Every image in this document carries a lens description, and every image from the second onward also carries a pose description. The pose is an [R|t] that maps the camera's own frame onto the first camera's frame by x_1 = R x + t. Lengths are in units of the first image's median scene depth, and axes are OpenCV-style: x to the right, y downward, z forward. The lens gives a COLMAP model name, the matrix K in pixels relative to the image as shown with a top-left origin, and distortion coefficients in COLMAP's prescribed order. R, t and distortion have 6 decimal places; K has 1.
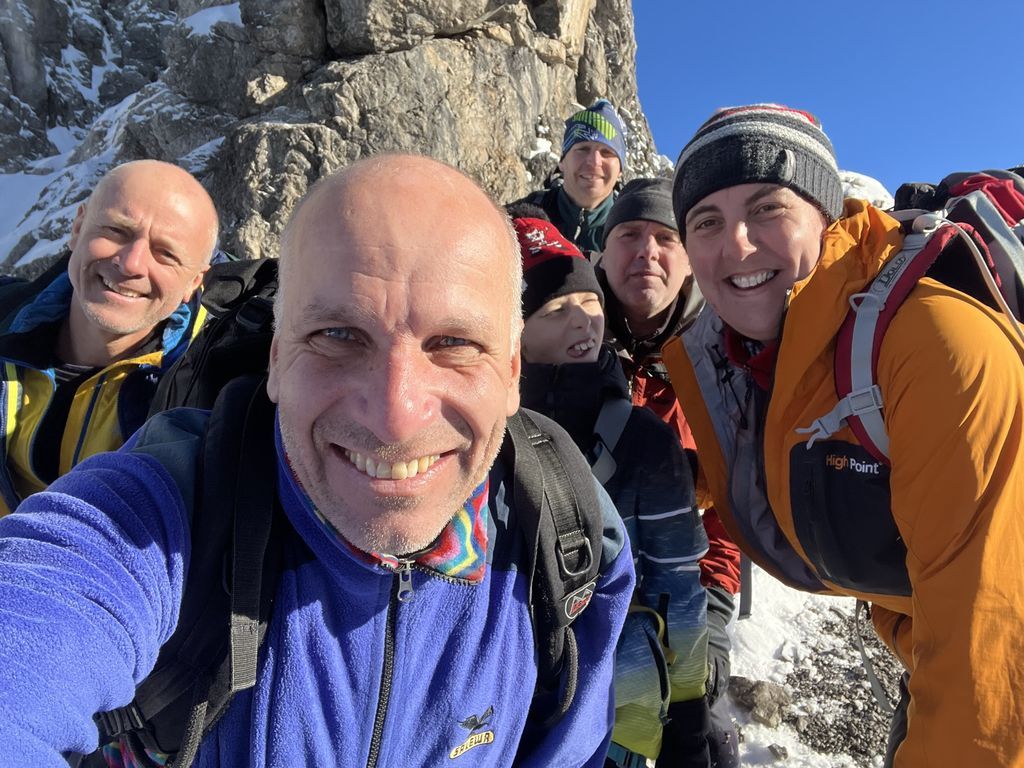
lens RADIAL K [[721.7, 0, 512.2], [0, 721.7, 387.8], [0, 0, 1]] dist [0.029229, -0.013418]
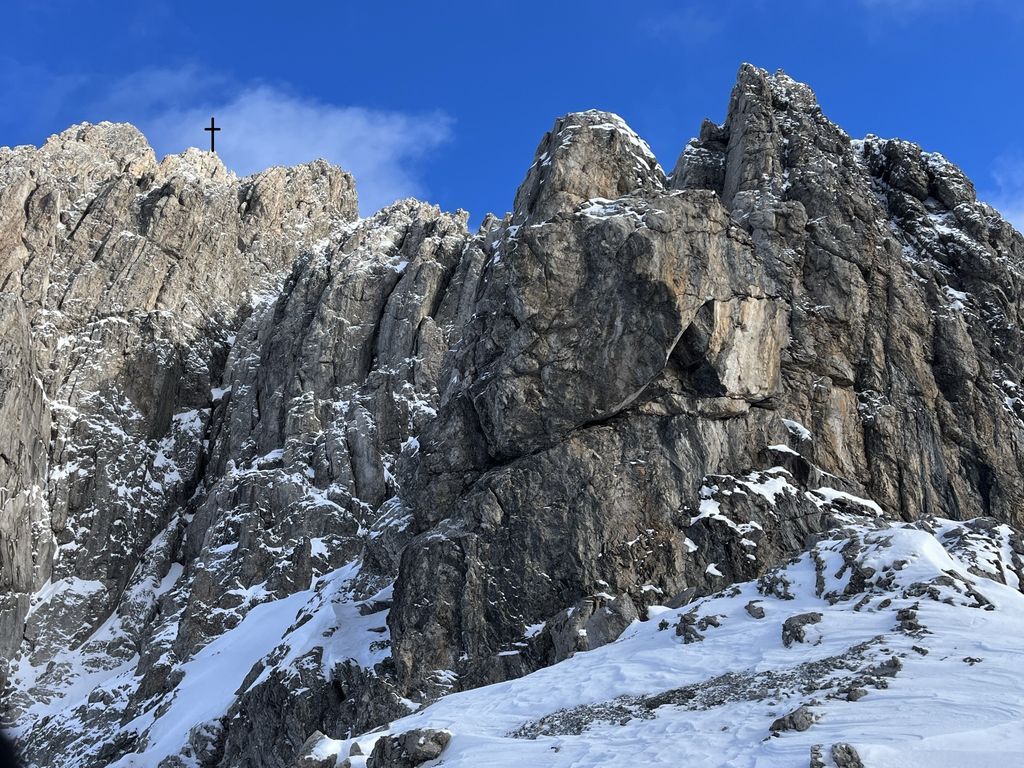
lens RADIAL K [[937.9, 0, 513.0], [0, 937.9, 382.4], [0, 0, 1]] dist [0.050410, 0.001265]
pose [[0.892757, -0.210285, -0.398455, 0.348086], [0.030707, 0.910738, -0.411842, 0.007368], [0.449492, 0.355440, 0.819524, -0.165386]]
